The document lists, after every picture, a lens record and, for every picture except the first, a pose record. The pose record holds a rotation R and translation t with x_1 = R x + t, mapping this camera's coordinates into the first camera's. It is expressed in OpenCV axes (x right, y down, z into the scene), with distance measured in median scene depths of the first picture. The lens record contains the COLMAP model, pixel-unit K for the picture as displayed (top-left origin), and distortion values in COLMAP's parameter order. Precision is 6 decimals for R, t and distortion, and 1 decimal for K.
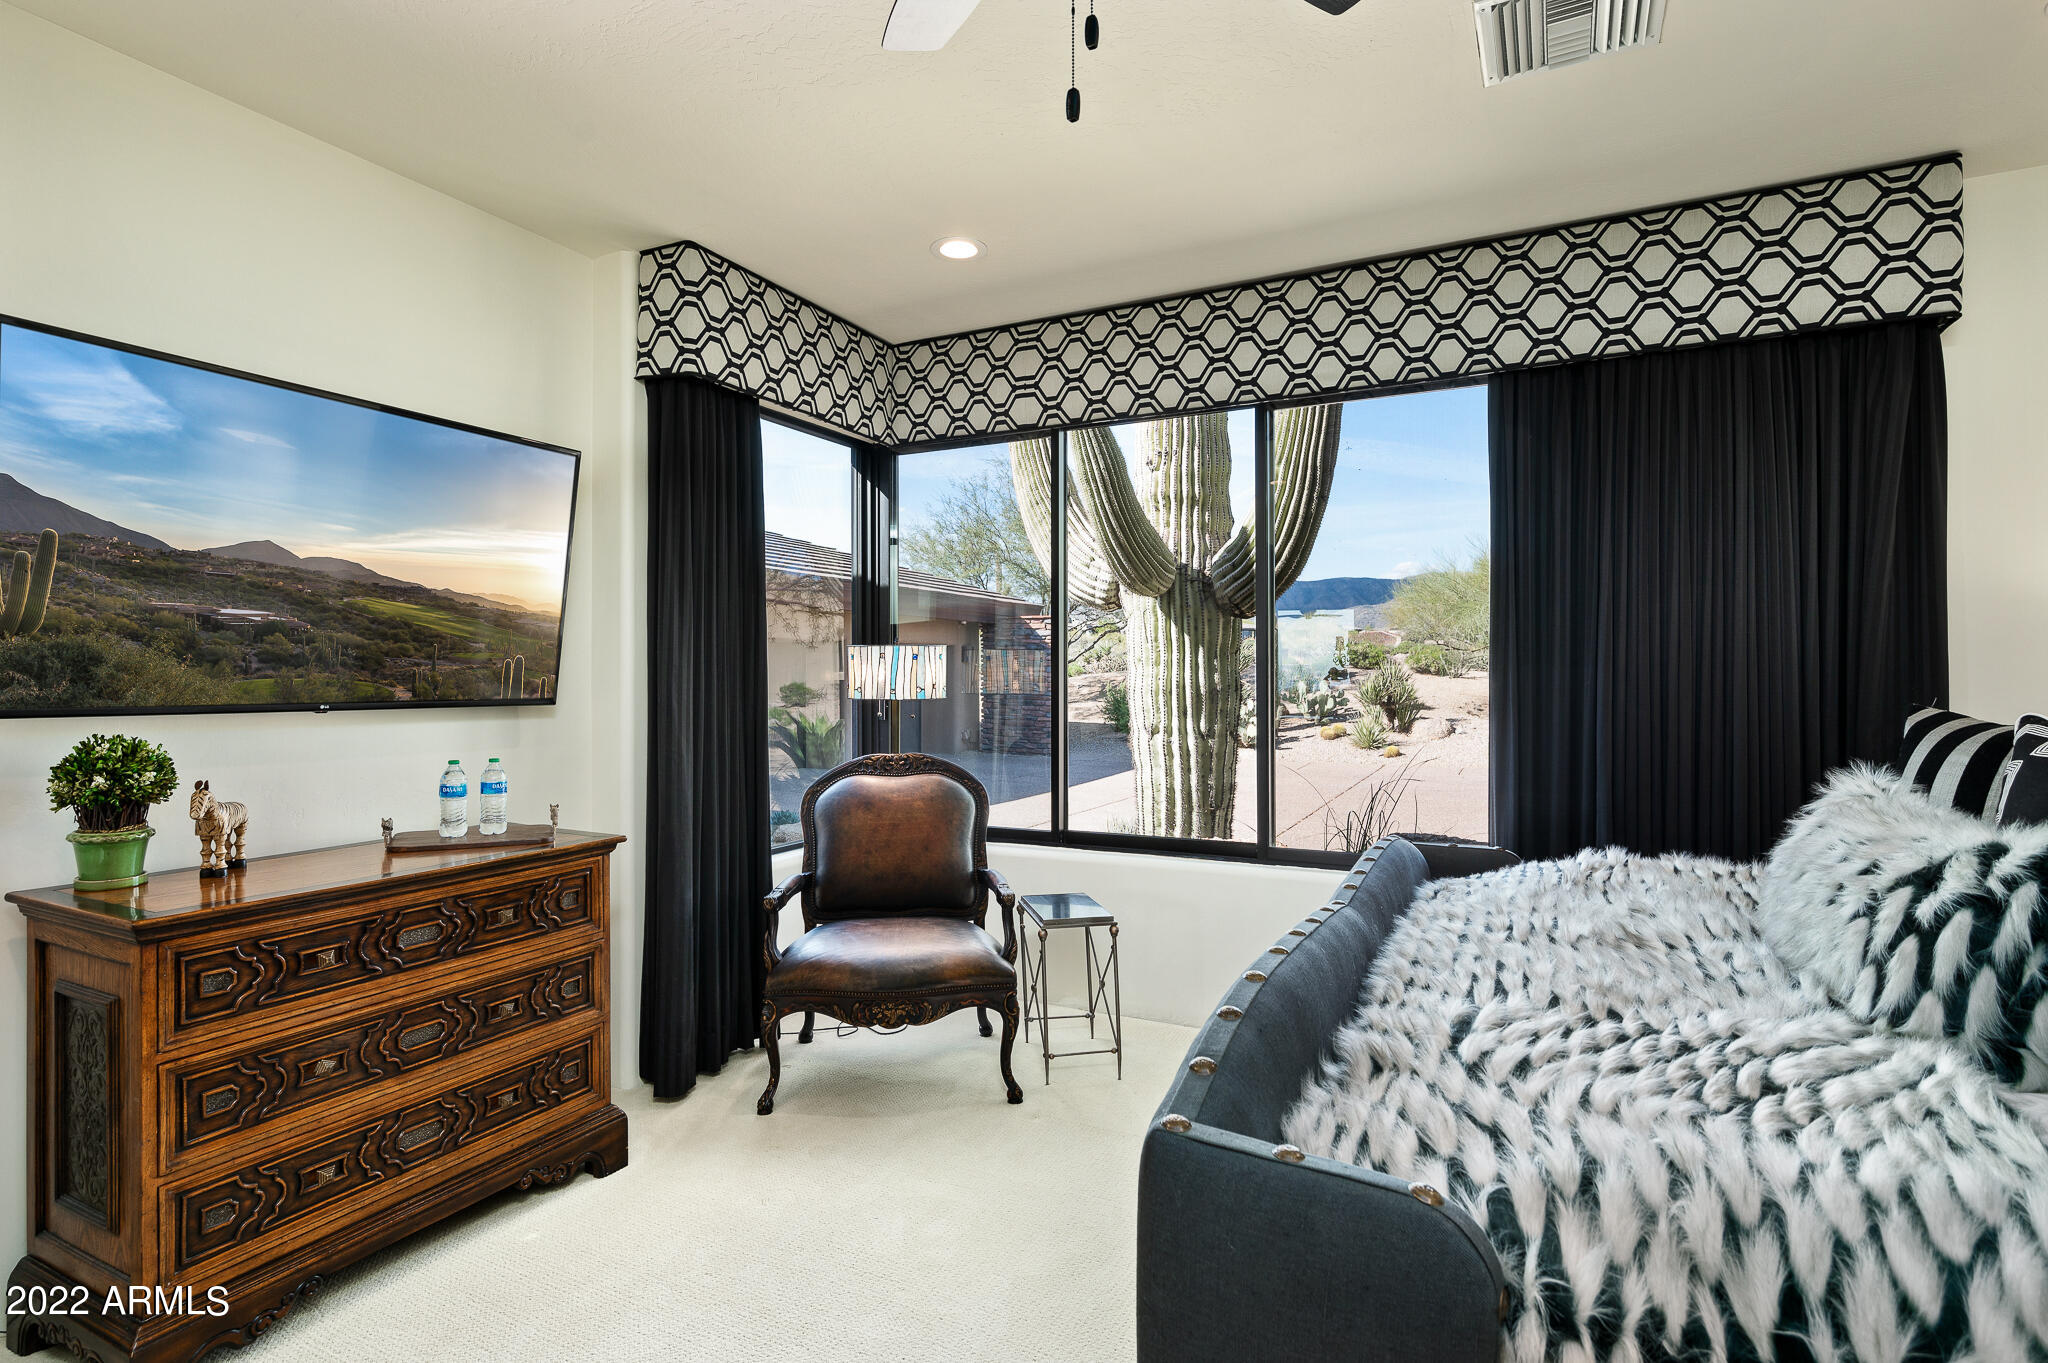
lens RADIAL K [[1032.0, 0, 1024.0], [0, 1032.0, 681.5], [0, 0, 1]] dist [-0.000640, 0.000439]
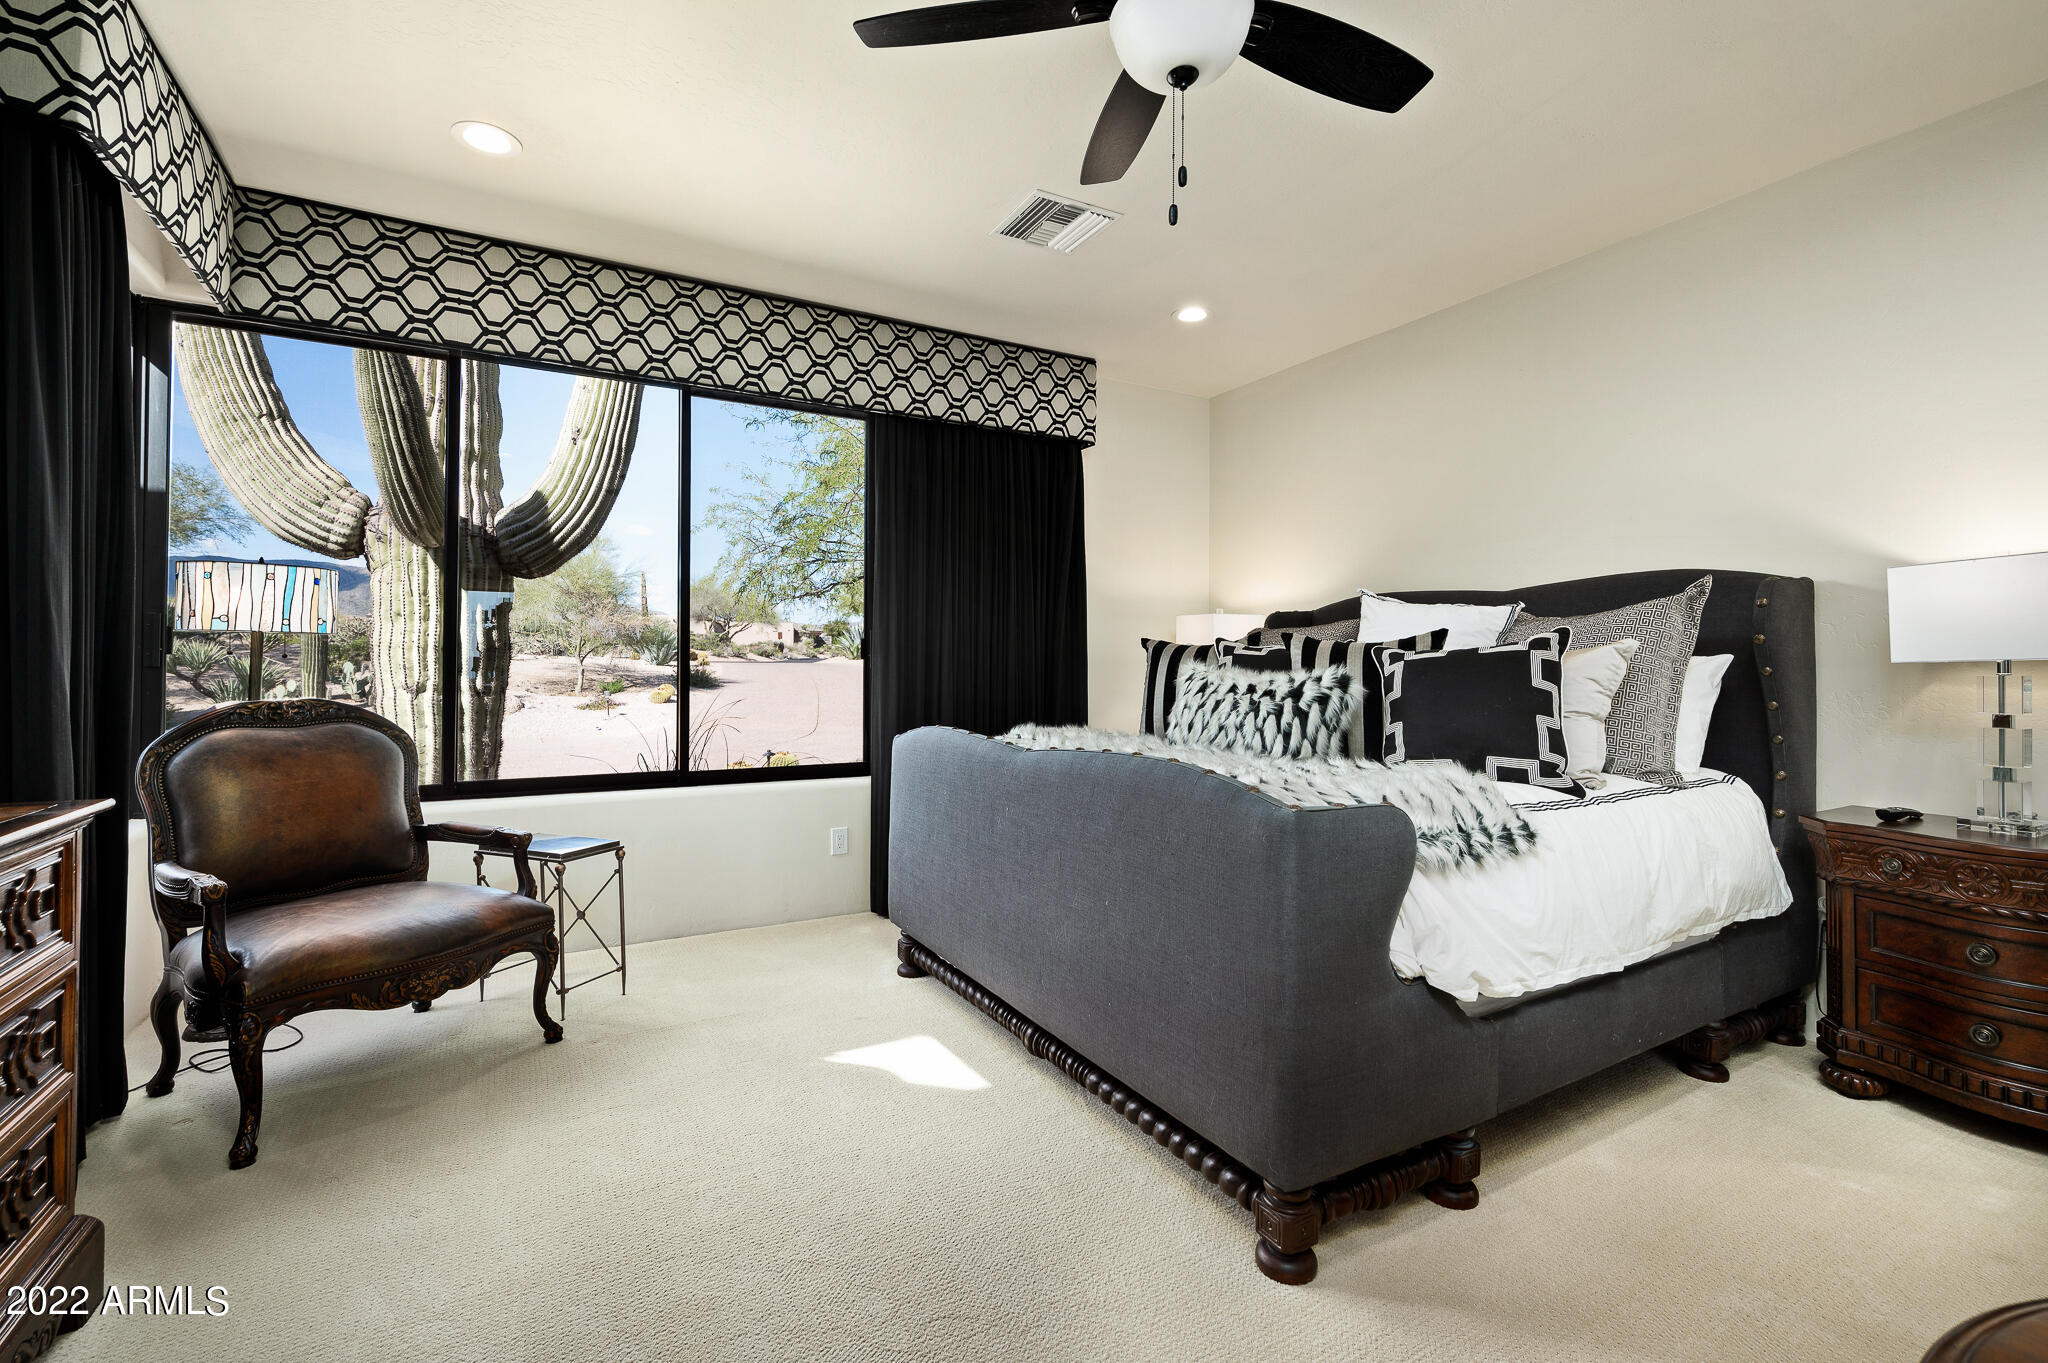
lens RADIAL K [[895.9, 0, 1026.8], [0, 895.9, 666.7], [0, 0, 1]] dist [-0.003549, -0.000590]
pose [[0.548879, 0.004429, 0.835890, -0.403808], [-0.000635, 0.999988, -0.004882, 0.048716], [-0.835901, 0.002149, 0.548876, 0.136452]]
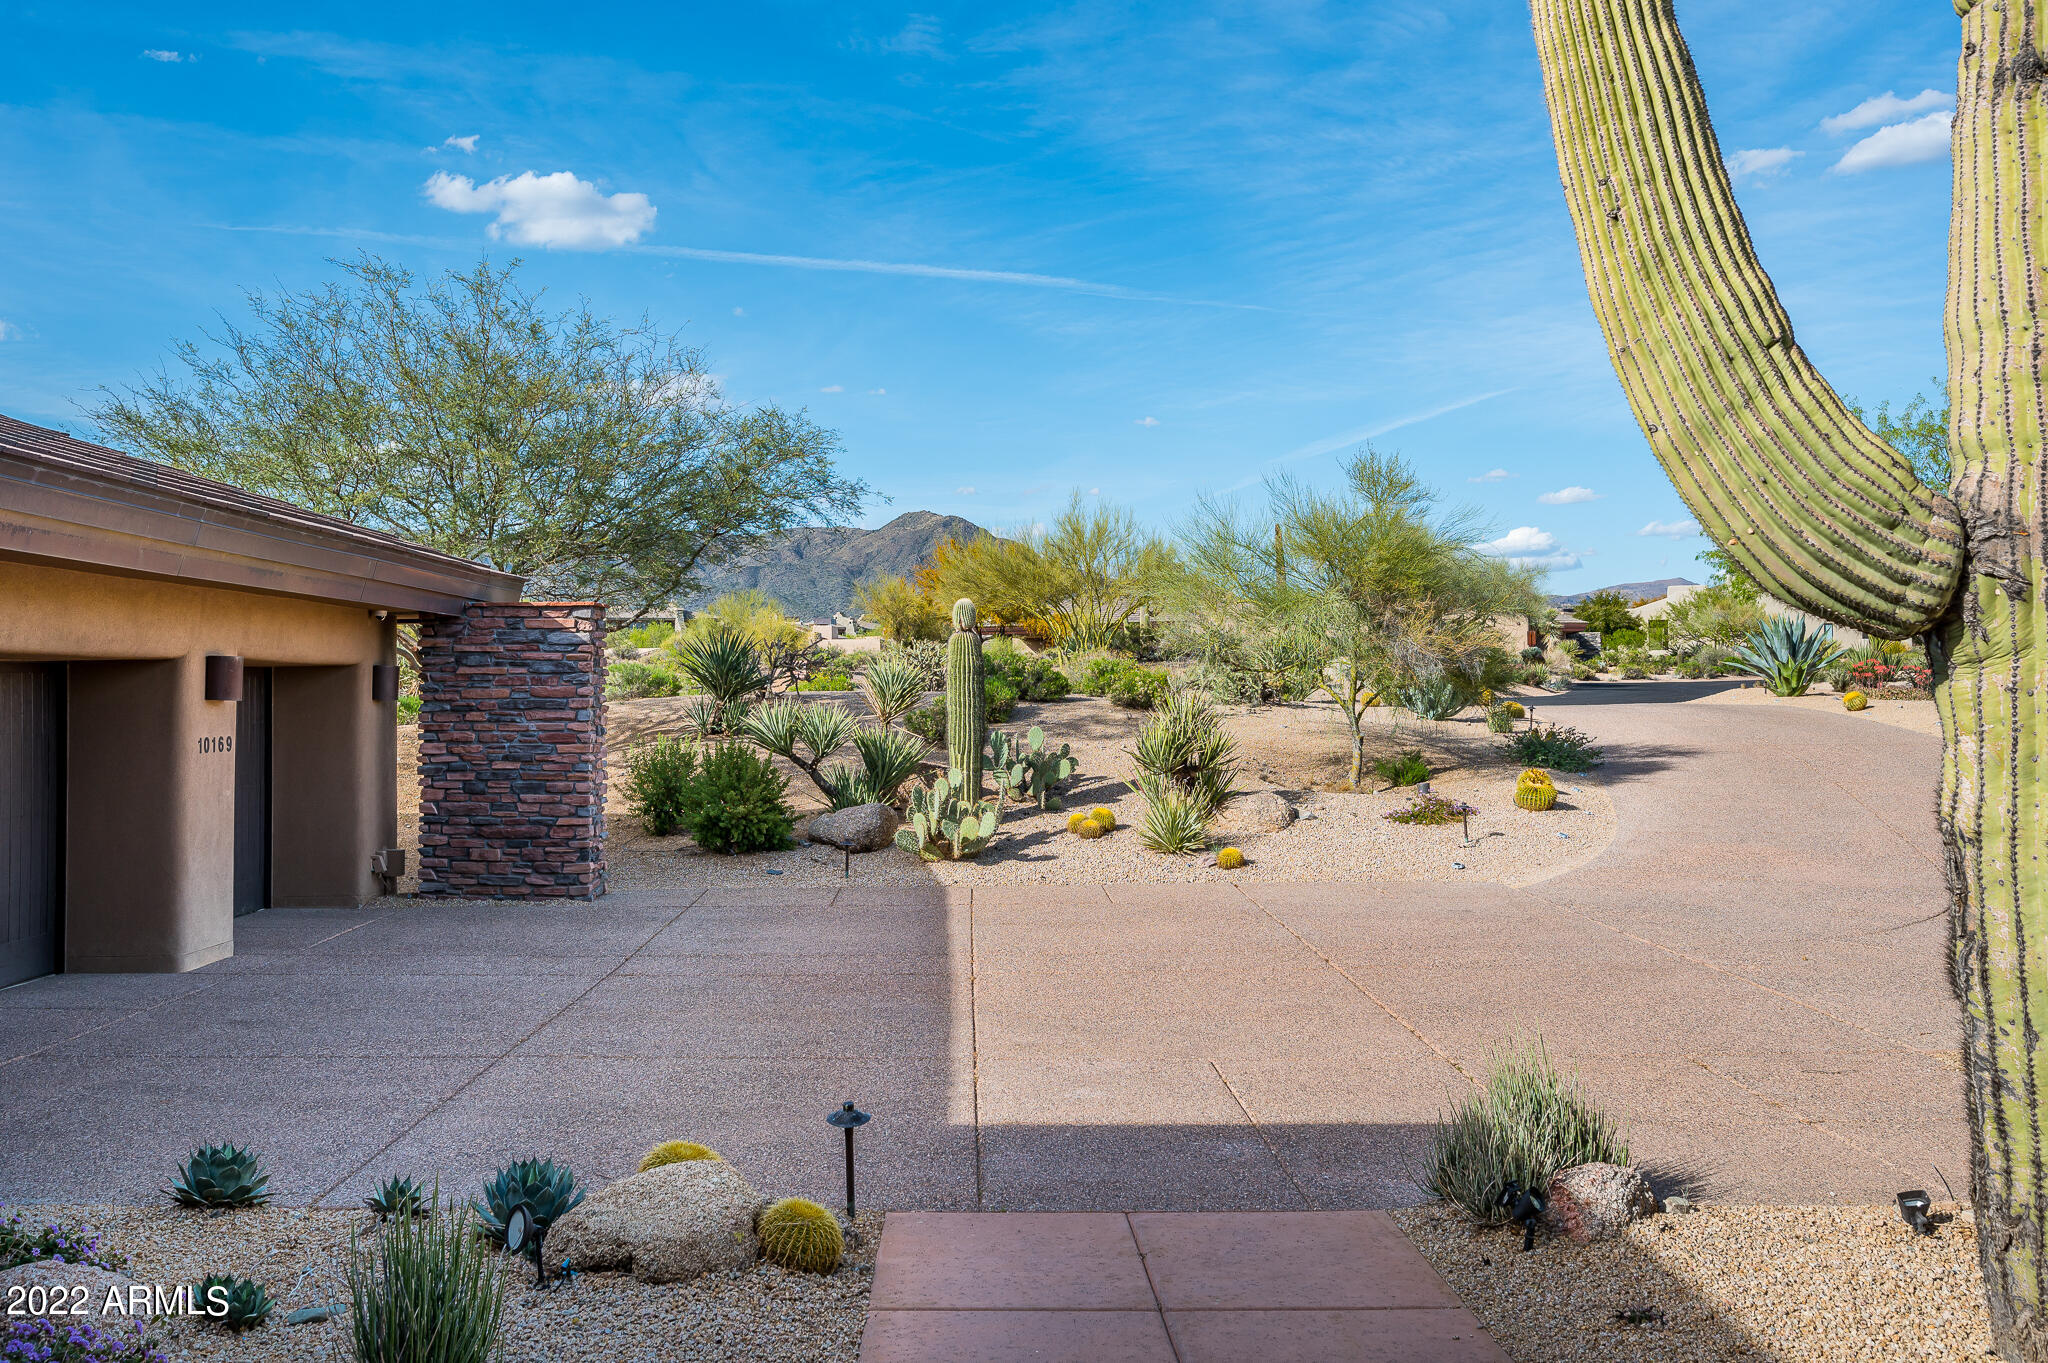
lens RADIAL K [[1762.3, 0, 1024.0], [0, 1762.3, 681.5], [0, 0, 1]] dist [-0.001274, 0.000492]
pose [[0.873512, -0.008977, 0.486720, -0.946439], [0.016144, 0.999814, -0.010533, -0.085917], [-0.486535, 0.017058, 0.873495, 0.972308]]
